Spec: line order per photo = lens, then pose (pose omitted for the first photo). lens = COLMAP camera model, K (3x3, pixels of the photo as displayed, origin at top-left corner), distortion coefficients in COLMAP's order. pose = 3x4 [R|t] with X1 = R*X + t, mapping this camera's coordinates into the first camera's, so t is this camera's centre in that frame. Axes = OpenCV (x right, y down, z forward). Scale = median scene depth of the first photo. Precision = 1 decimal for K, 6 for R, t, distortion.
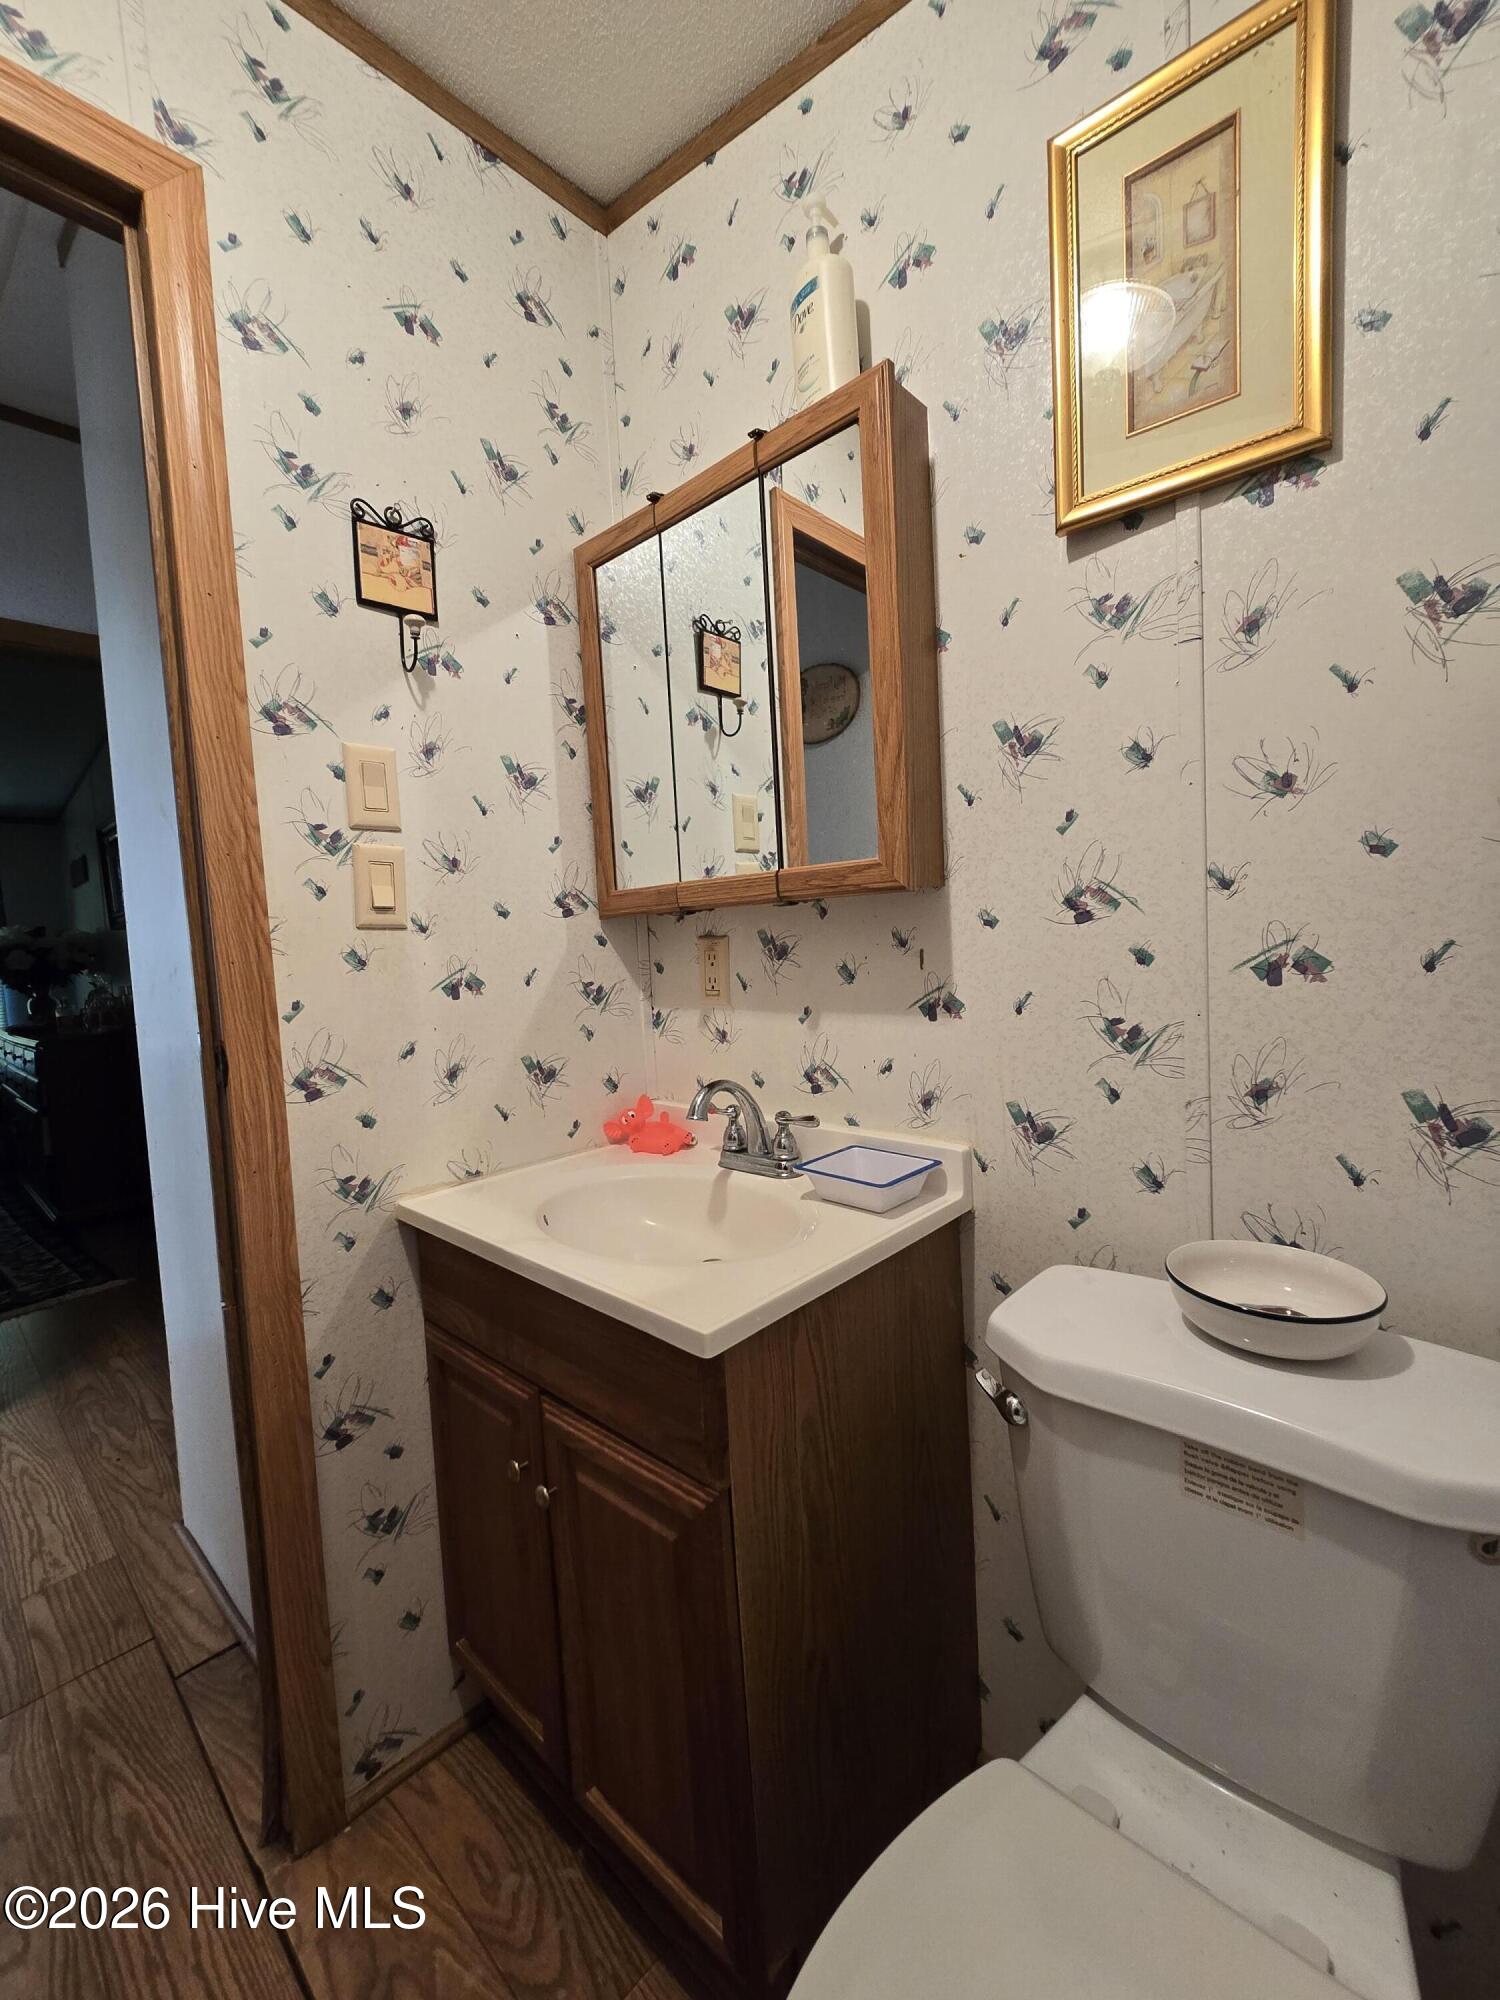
lens RADIAL K [[829.1, 0, 770.2], [0, 829.1, 995.2], [0, 0, 1]] dist [0.000802, -0.000183]
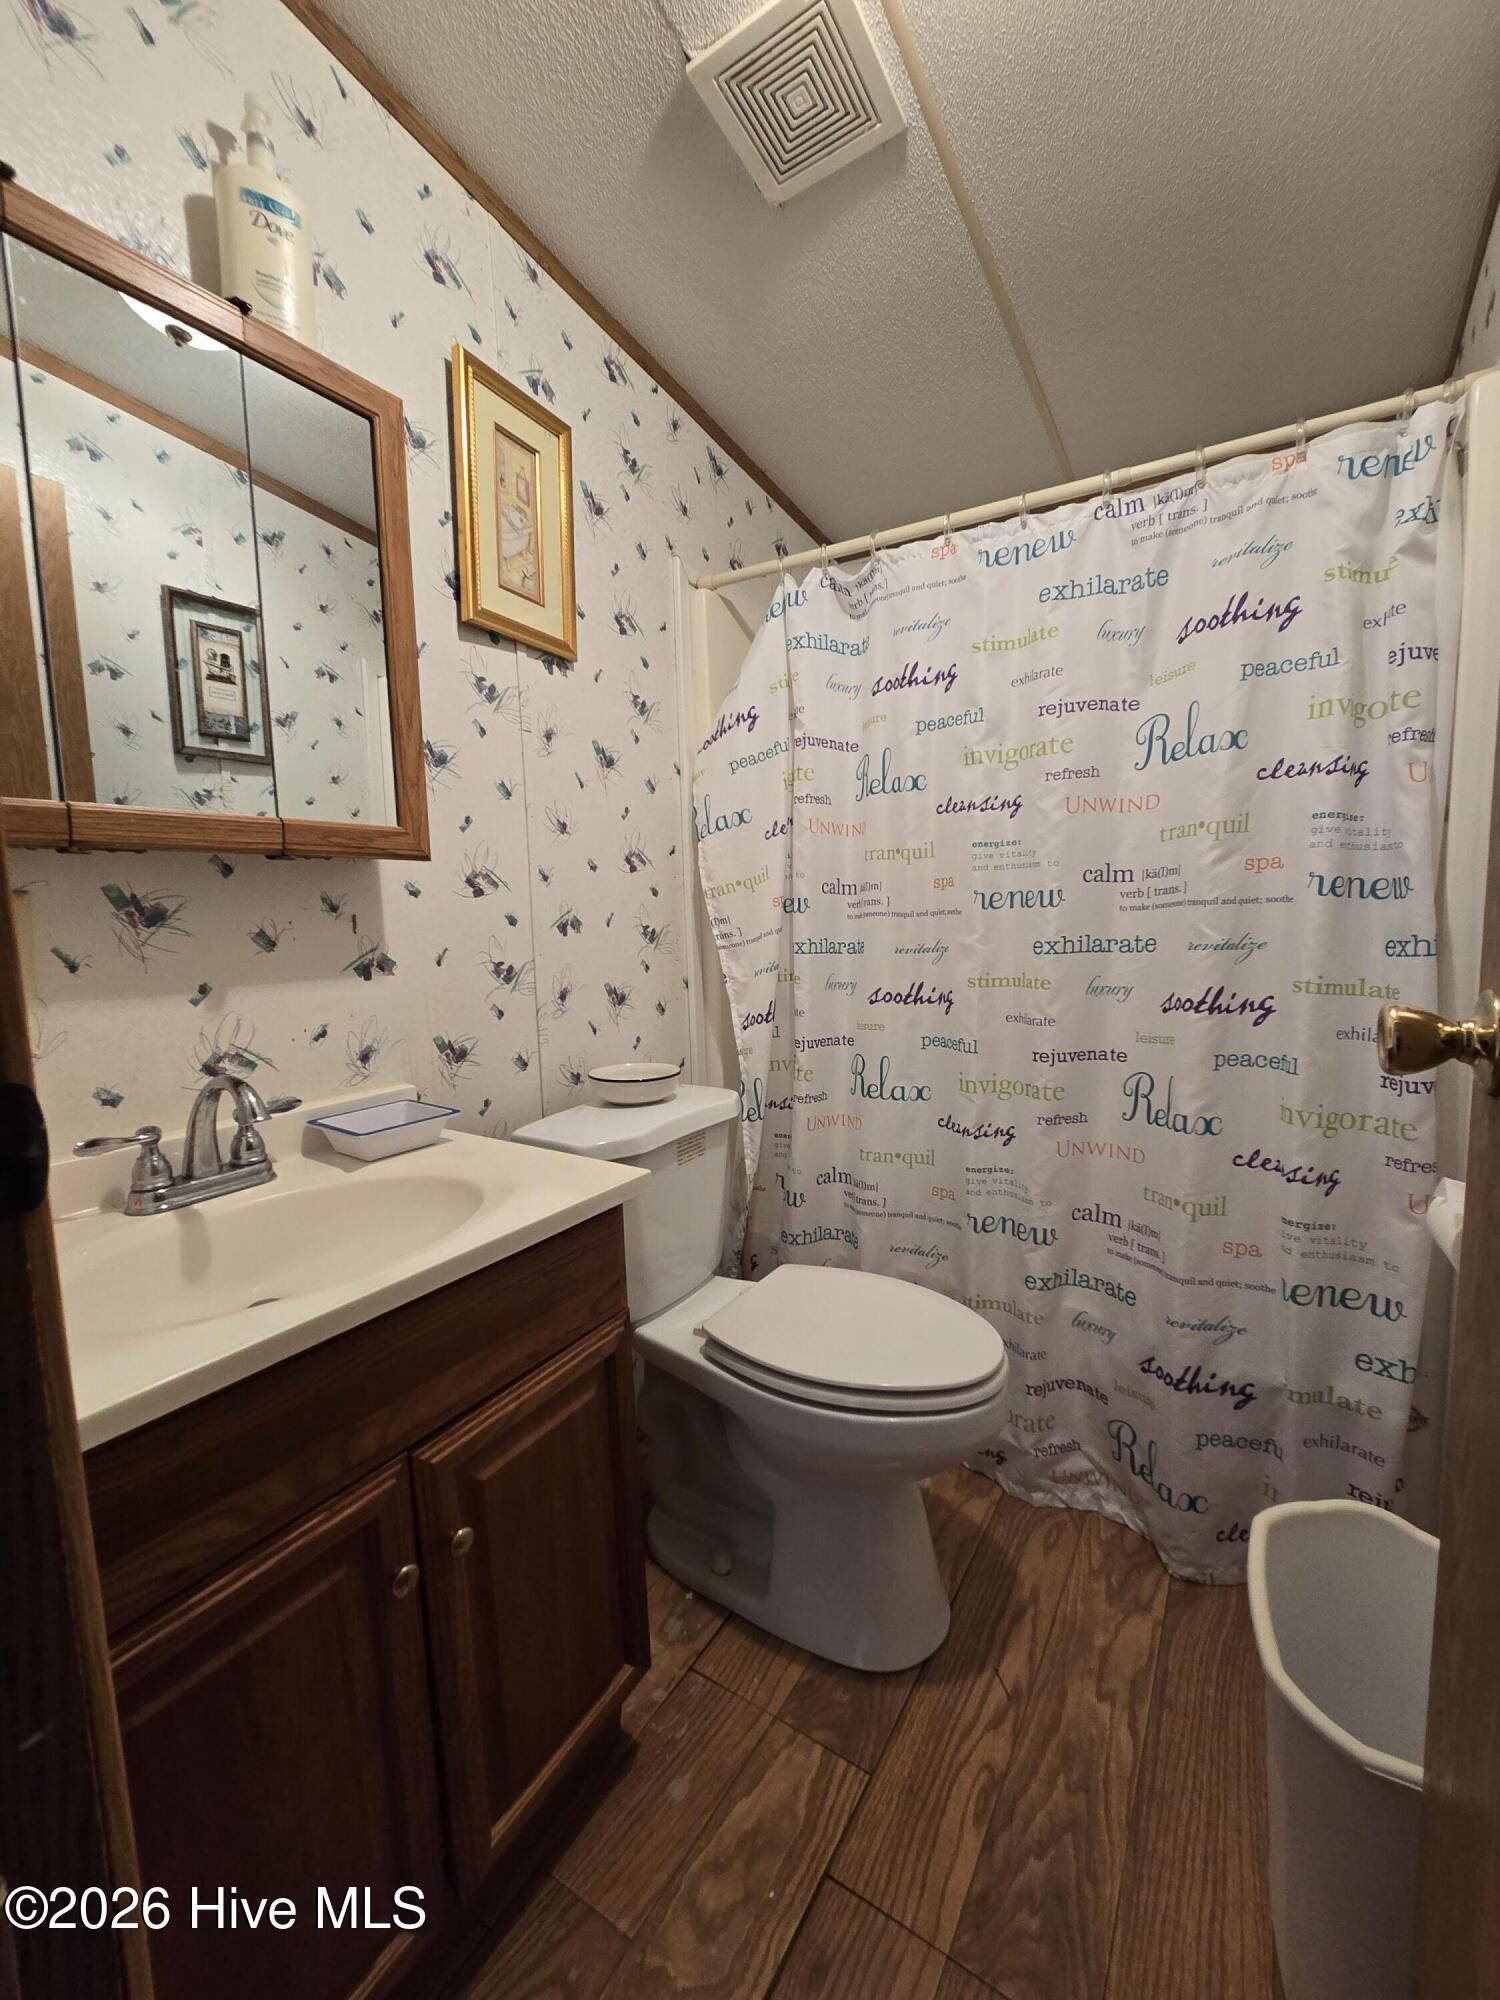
lens RADIAL K [[829.1, 0, 770.2], [0, 829.1, 995.2], [0, 0, 1]] dist [0.000802, -0.000183]
pose [[-0.193110, -0.057943, 0.979465, -1.005236], [0.090435, 0.992954, 0.076571, 0.015055], [-0.977001, 0.103364, -0.186509, 0.706196]]
